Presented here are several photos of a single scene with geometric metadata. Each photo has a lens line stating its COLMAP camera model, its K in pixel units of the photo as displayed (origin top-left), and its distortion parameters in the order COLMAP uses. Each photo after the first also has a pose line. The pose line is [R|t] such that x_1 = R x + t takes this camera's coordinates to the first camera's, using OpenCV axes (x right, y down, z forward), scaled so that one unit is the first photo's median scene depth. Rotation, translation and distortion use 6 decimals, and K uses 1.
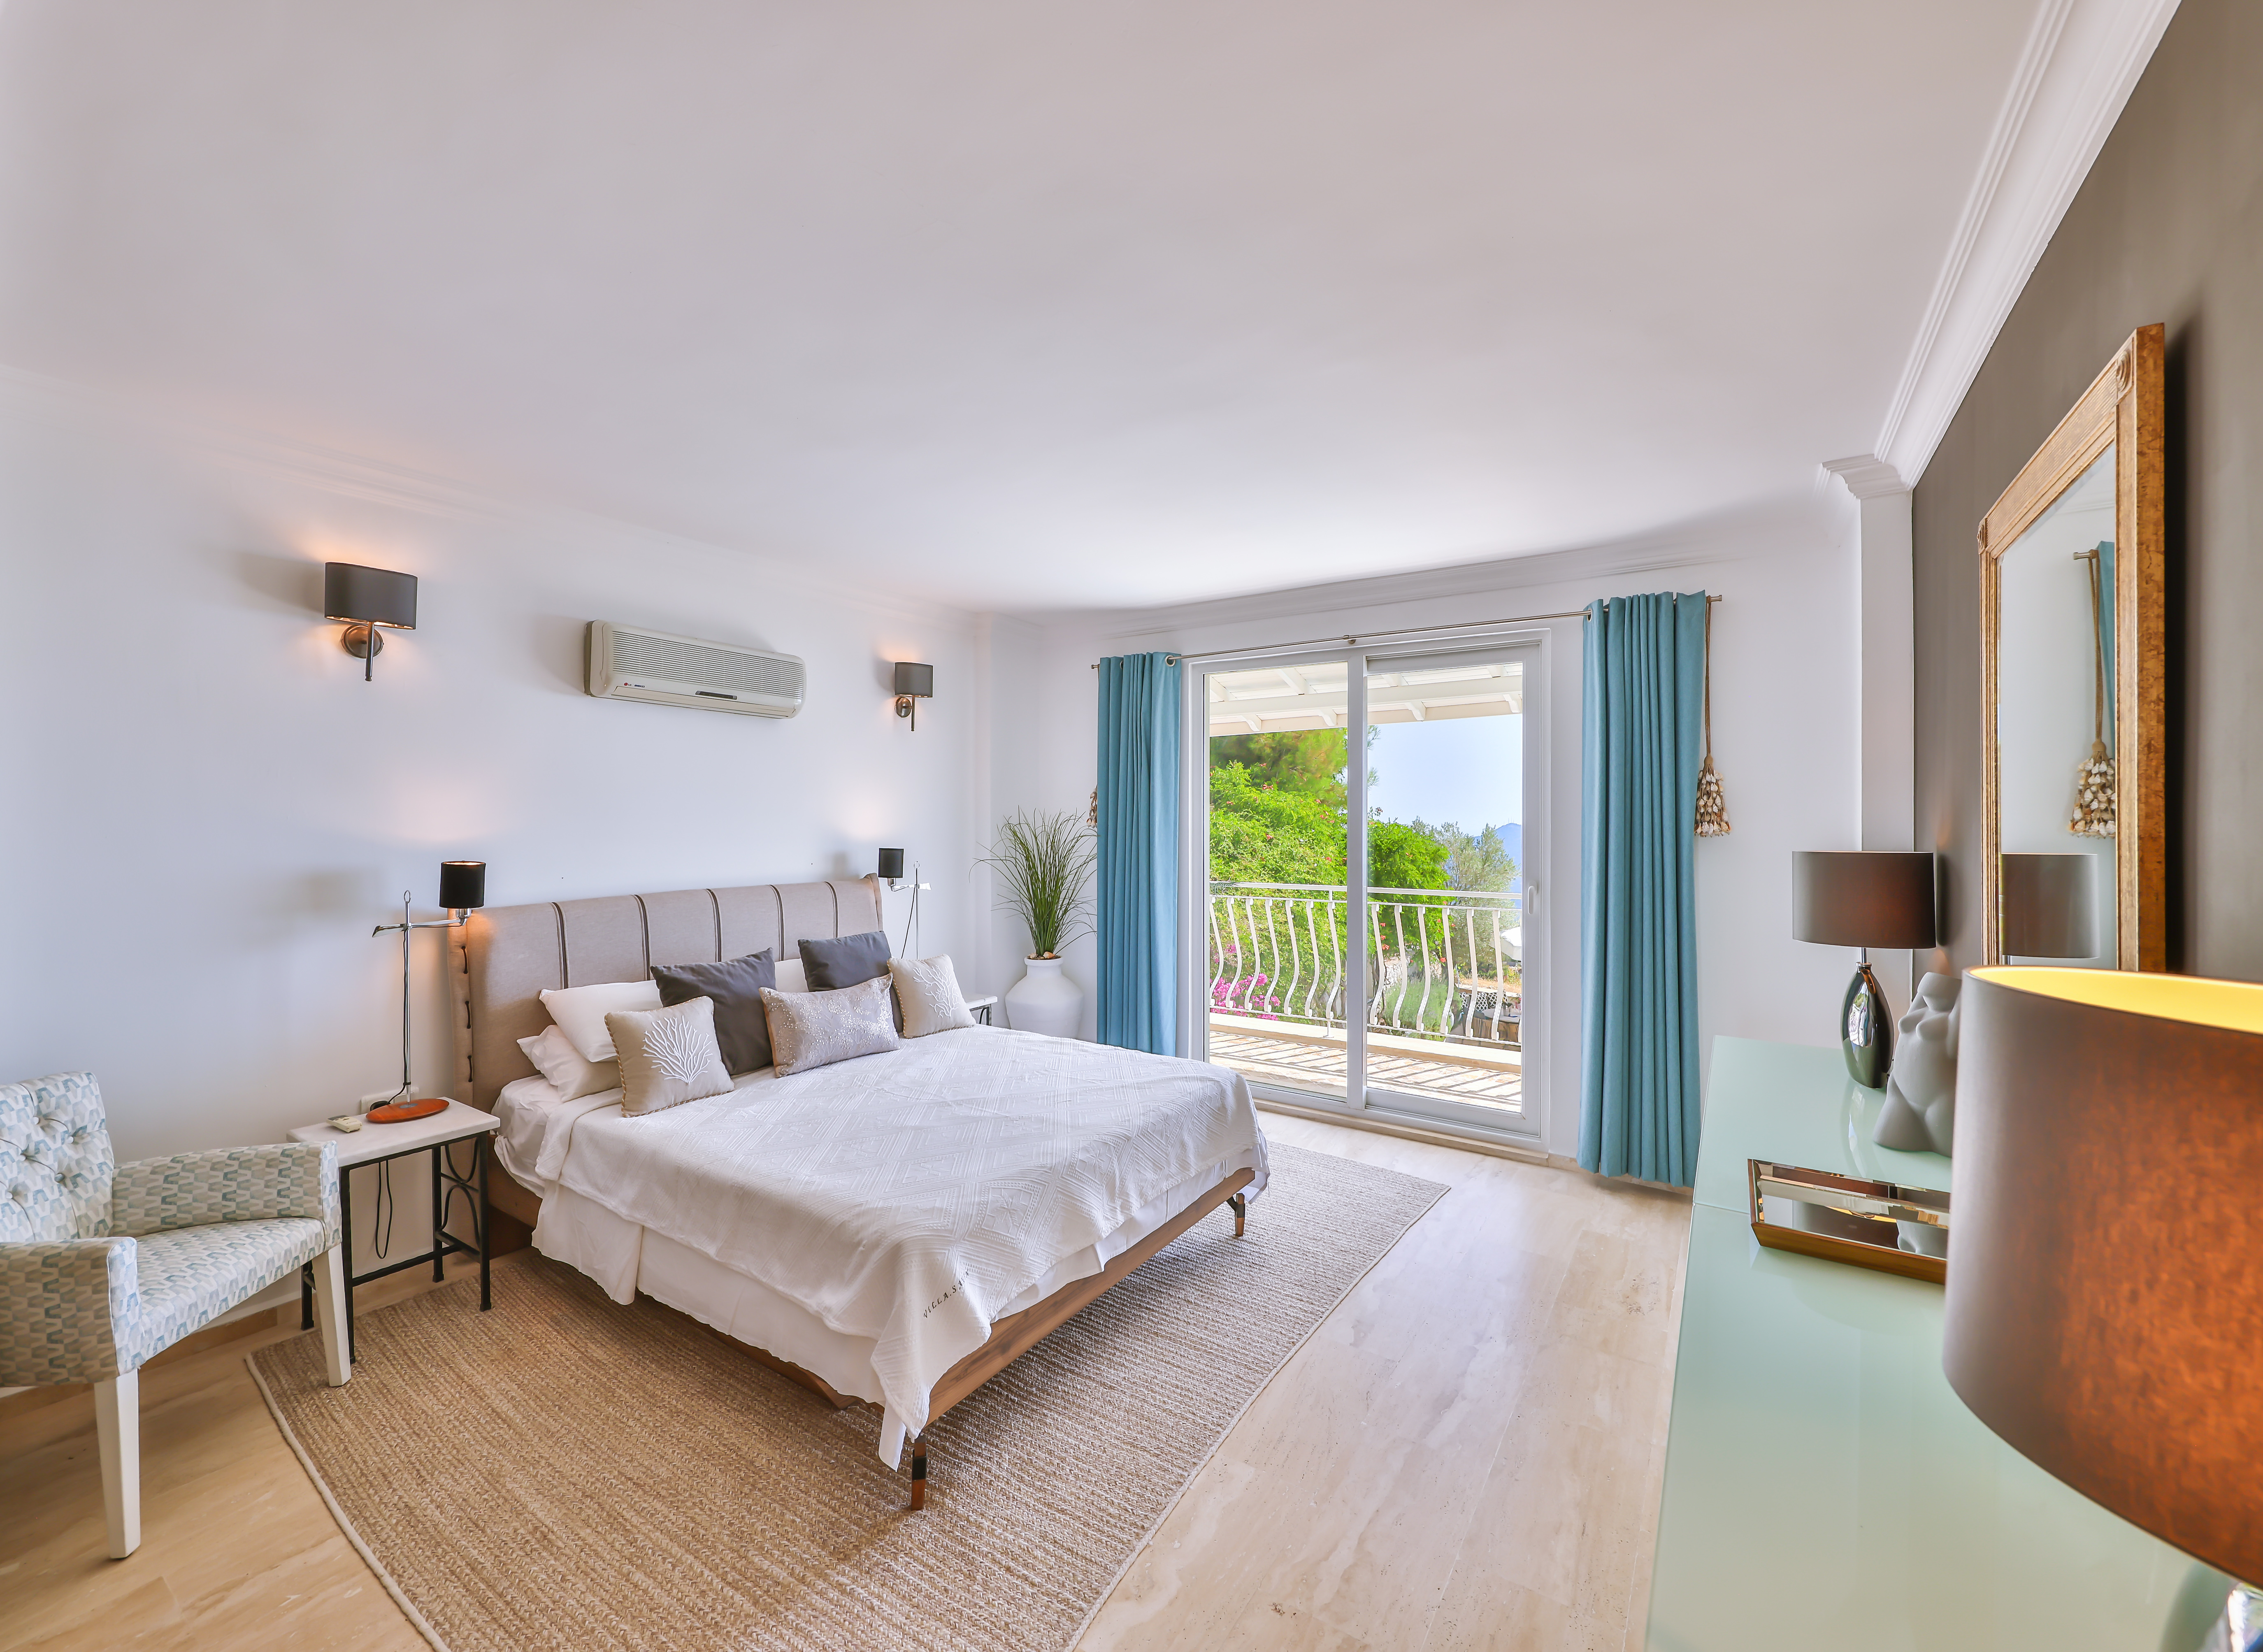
lens RADIAL K [[920.8, 0, 1120.6], [0, 920.8, 824.2], [0, 0, 1]] dist [-0.003510, -0.000157]
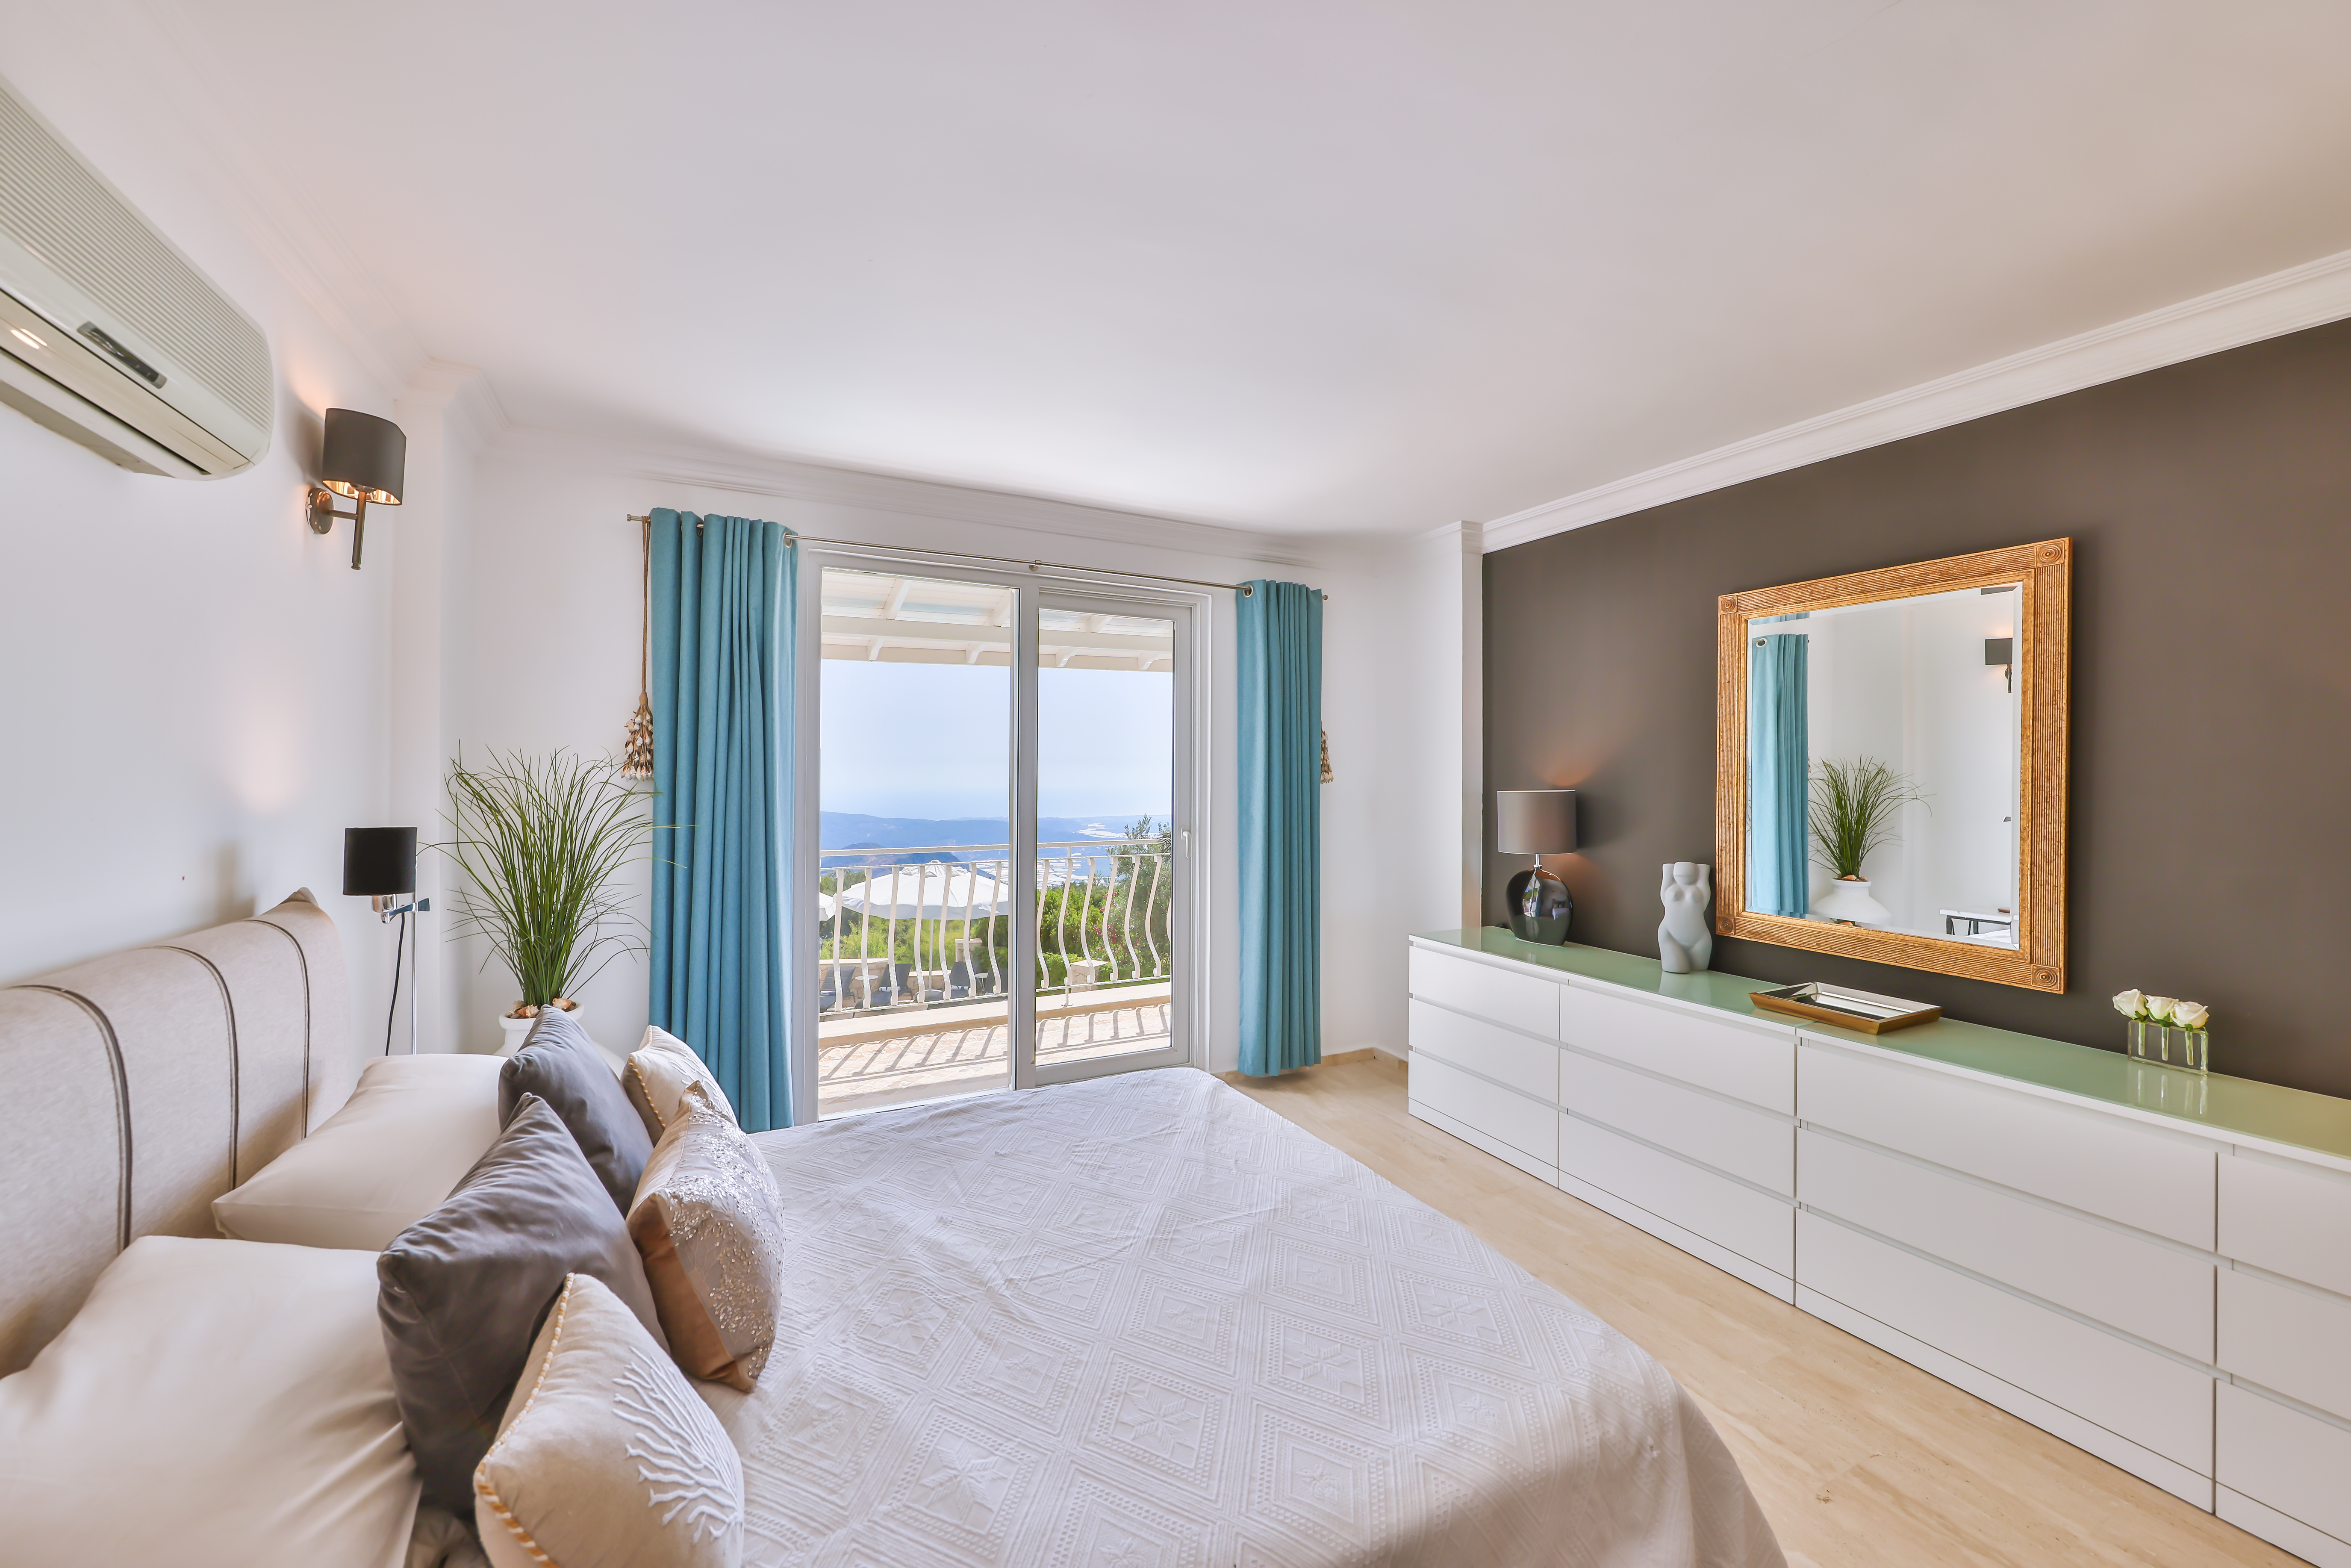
lens RADIAL K [[911.9, 0, 1169.8], [0, 911.9, 779.2], [0, 0, 1]] dist [0.001158, 0.000055]
pose [[0.489756, -0.004249, 0.871849, -0.450728], [0.002465, 0.999991, 0.003489, 0.001940], [-0.871856, 0.000440, 0.489762, 0.454604]]
